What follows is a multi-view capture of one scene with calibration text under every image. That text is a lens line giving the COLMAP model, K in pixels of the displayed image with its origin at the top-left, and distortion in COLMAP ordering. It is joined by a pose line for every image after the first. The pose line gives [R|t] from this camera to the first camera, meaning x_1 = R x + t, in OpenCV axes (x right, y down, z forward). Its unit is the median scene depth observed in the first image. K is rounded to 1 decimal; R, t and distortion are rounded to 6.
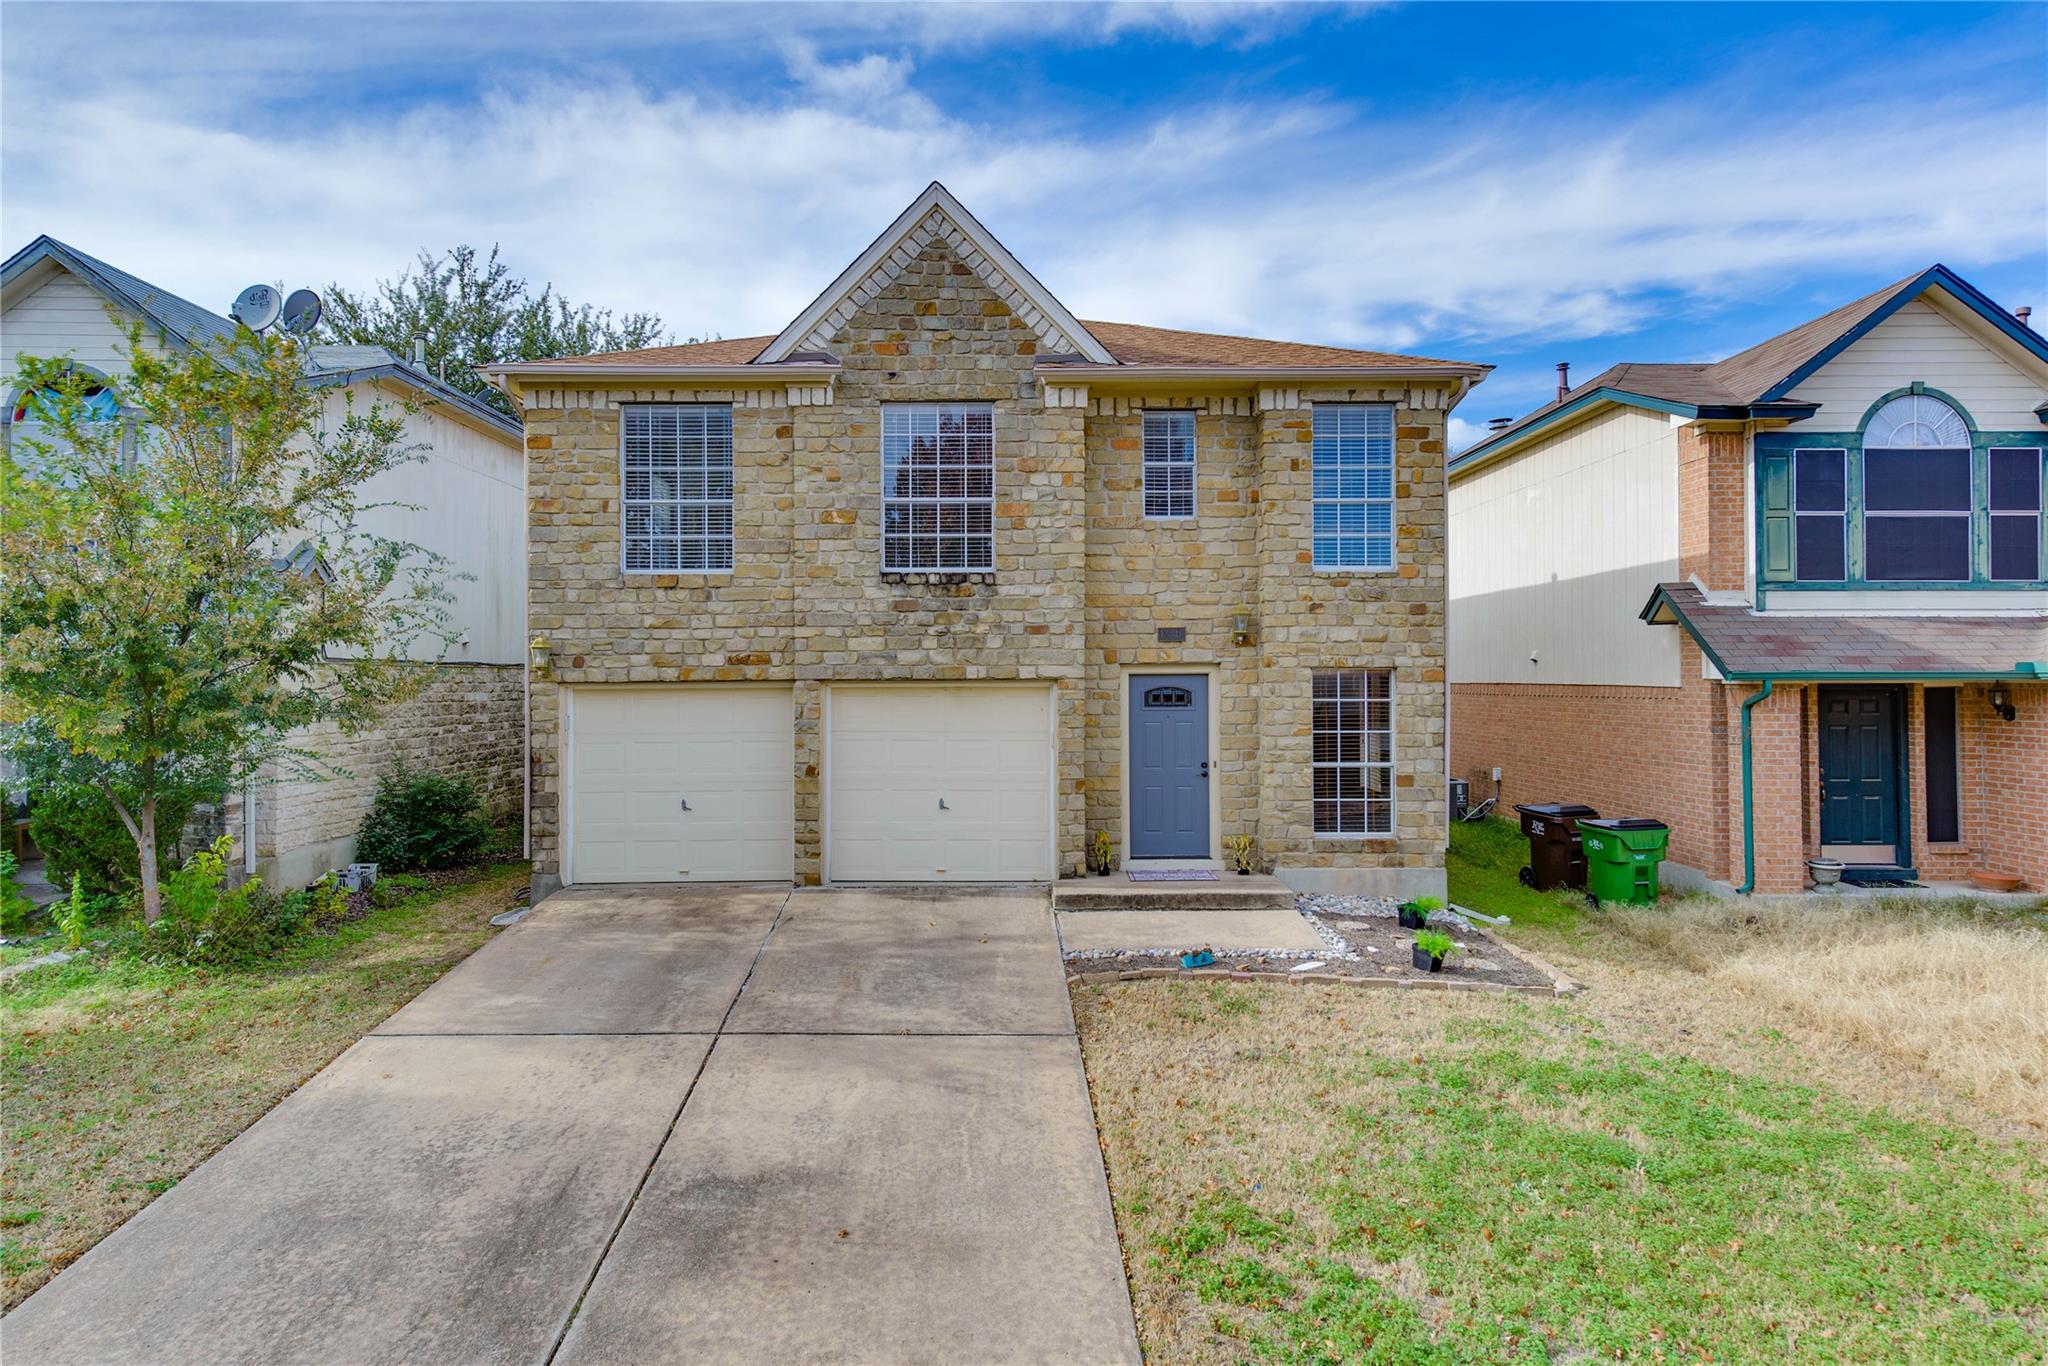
lens RADIAL K [[1218.0, 0, 1021.1], [0, 1218.0, 666.0], [0, 0, 1]] dist [0.022379, -0.002997]
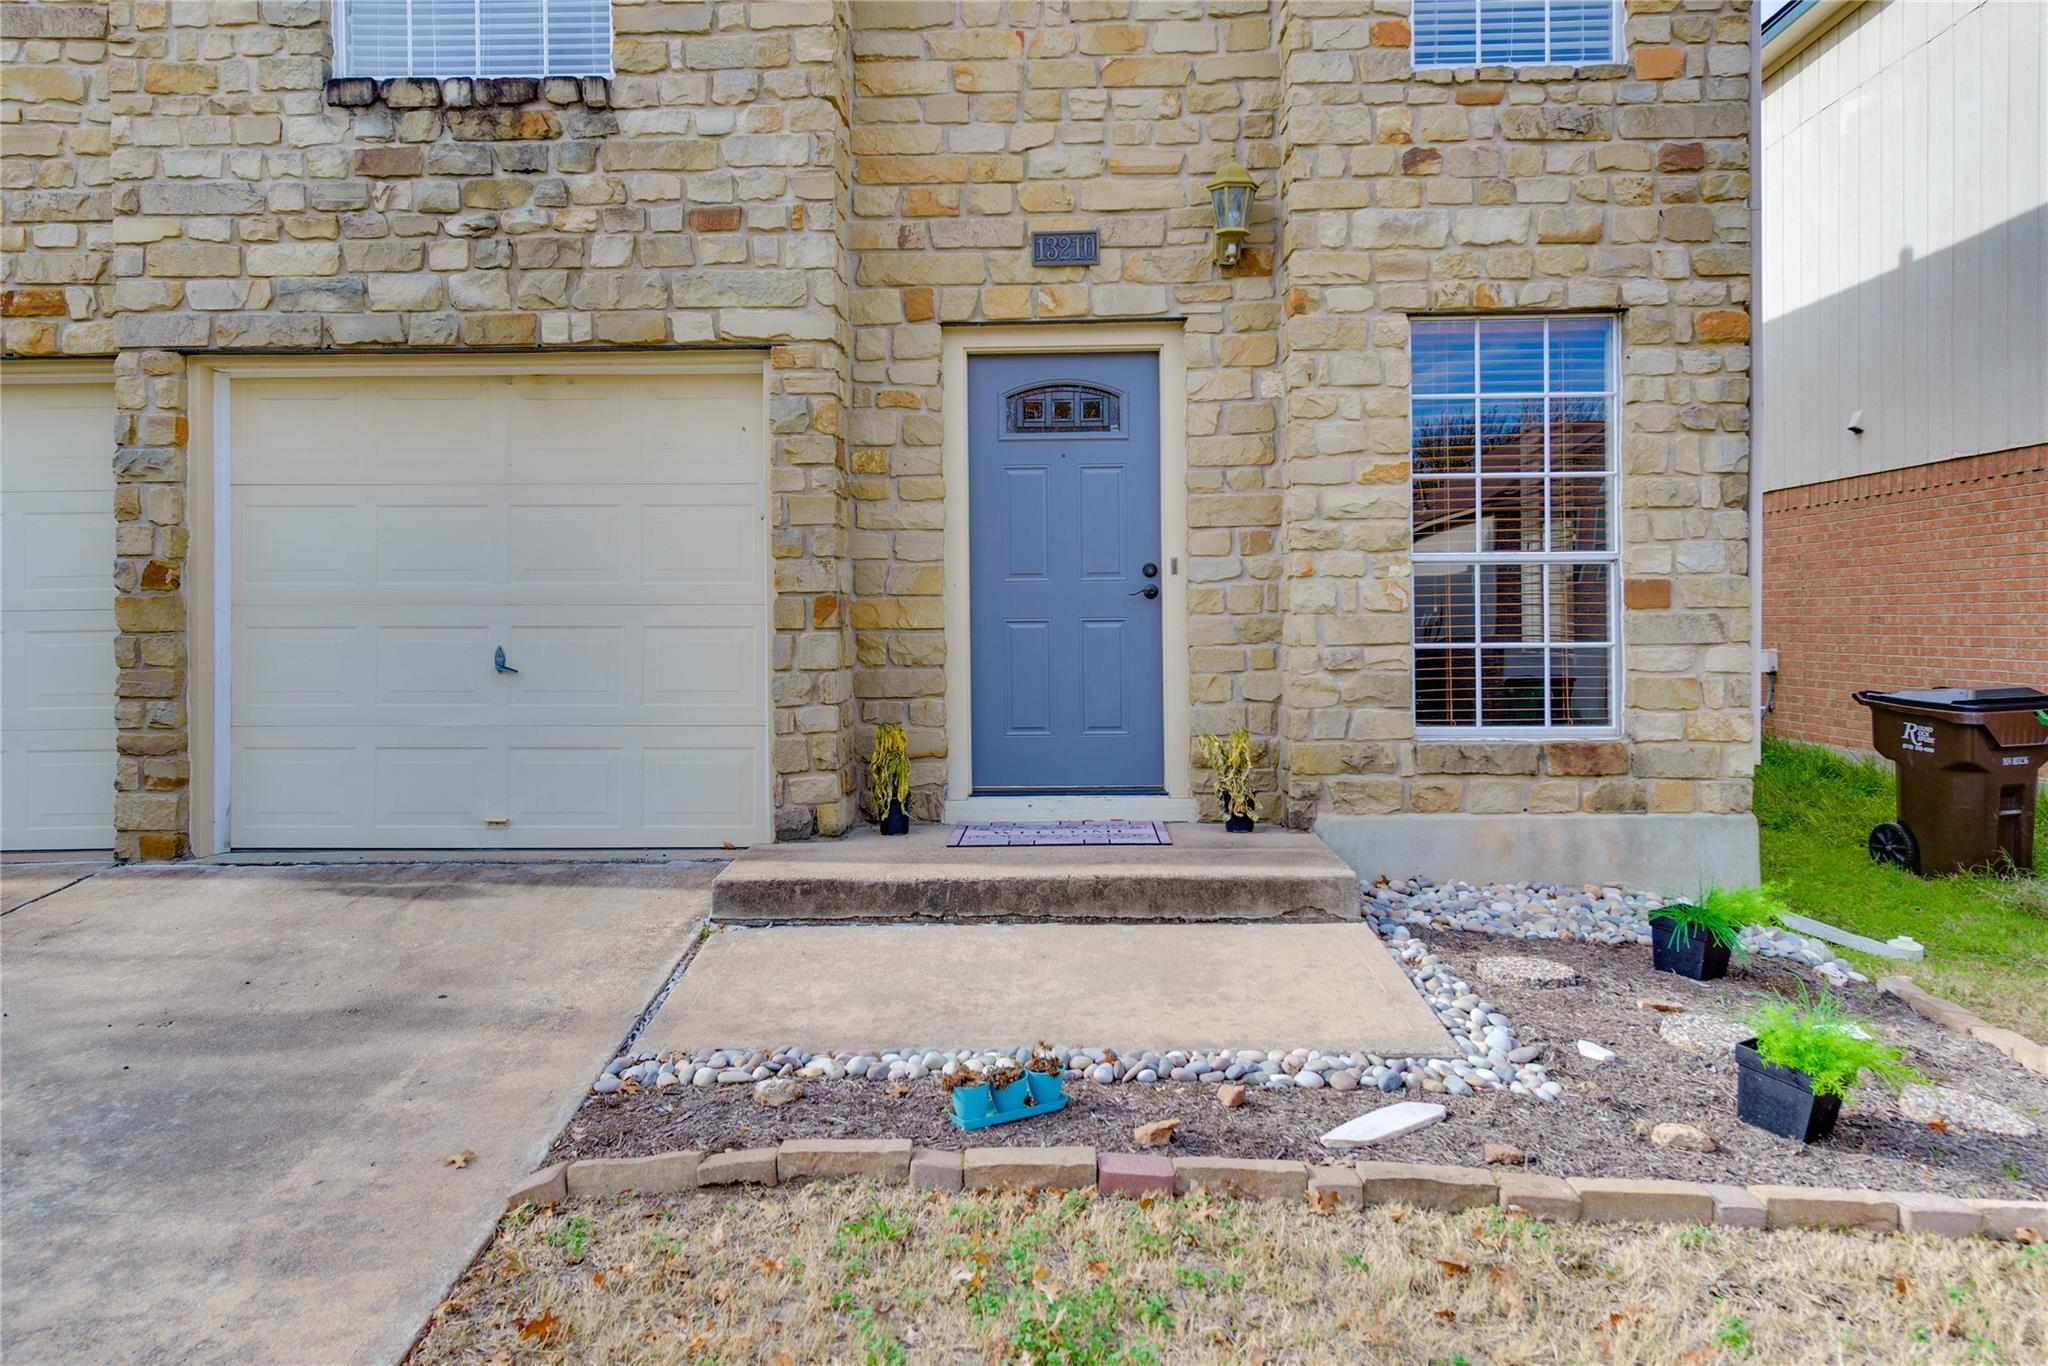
lens RADIAL K [[1492.6, 0, 1015.8], [0, 1492.6, 612.9], [0, 0, 1]] dist [0.032093, 0.006124]
pose [[0.999330, -0.005502, -0.036181, 0.127710], [0.005761, 0.999958, 0.007070, 0.095689], [0.036140, -0.007273, 0.999320, 0.508343]]
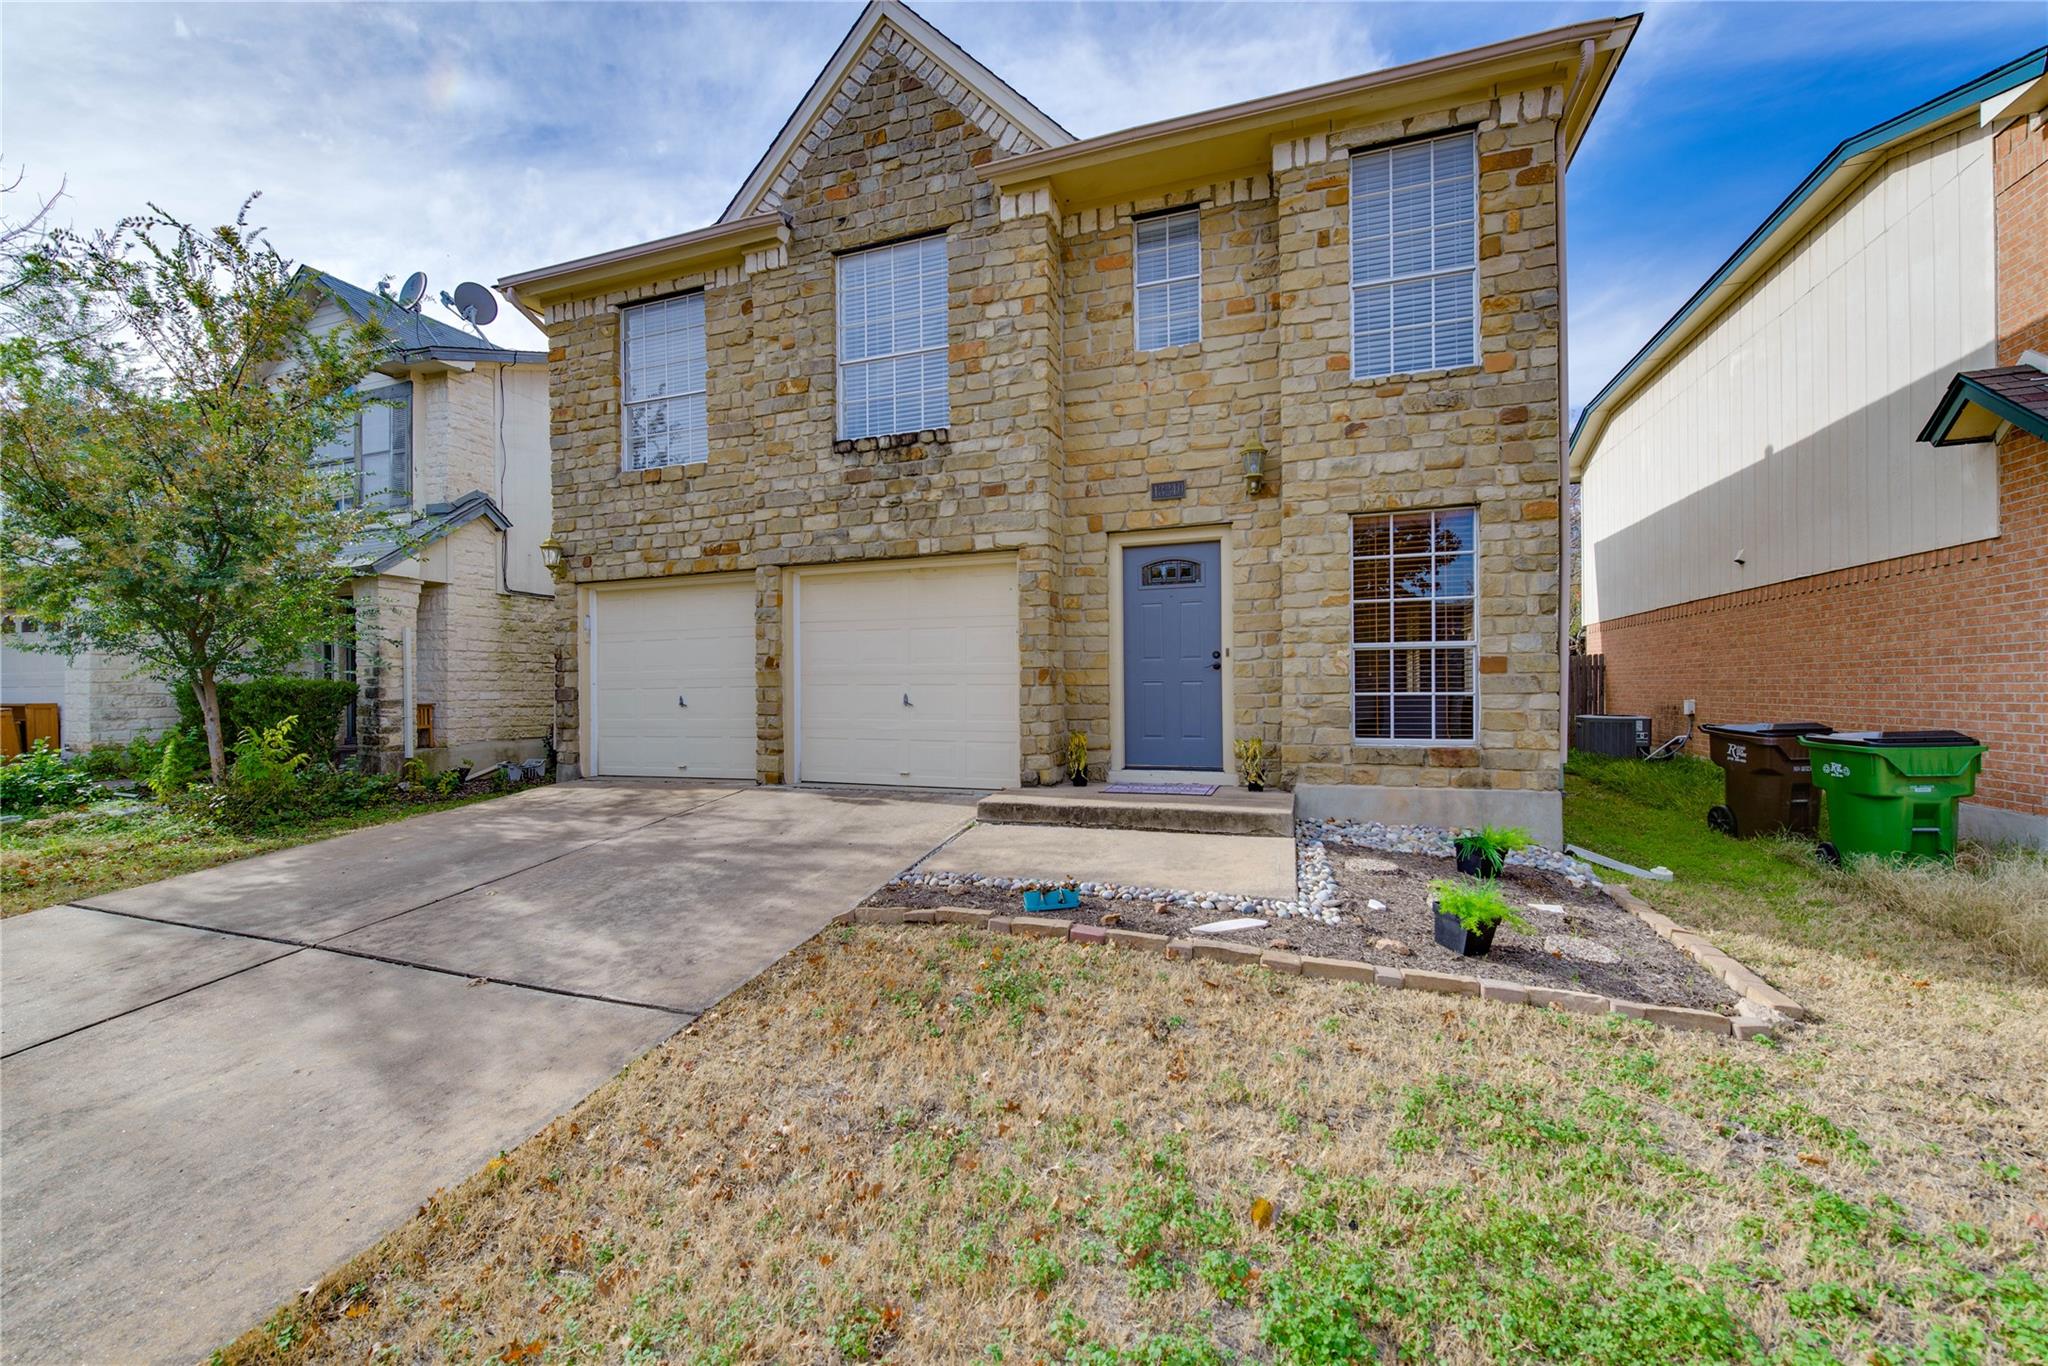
lens RADIAL K [[807.4, 0, 1023.6], [0, 807.4, 692.6], [0, 0, 1]] dist [-0.002967, -0.002146]
pose [[0.940565, -0.003203, -0.339598, 0.219556], [0.010096, 0.999777, 0.018534, 0.098874], [0.339463, -0.020861, 0.940388, 0.477743]]
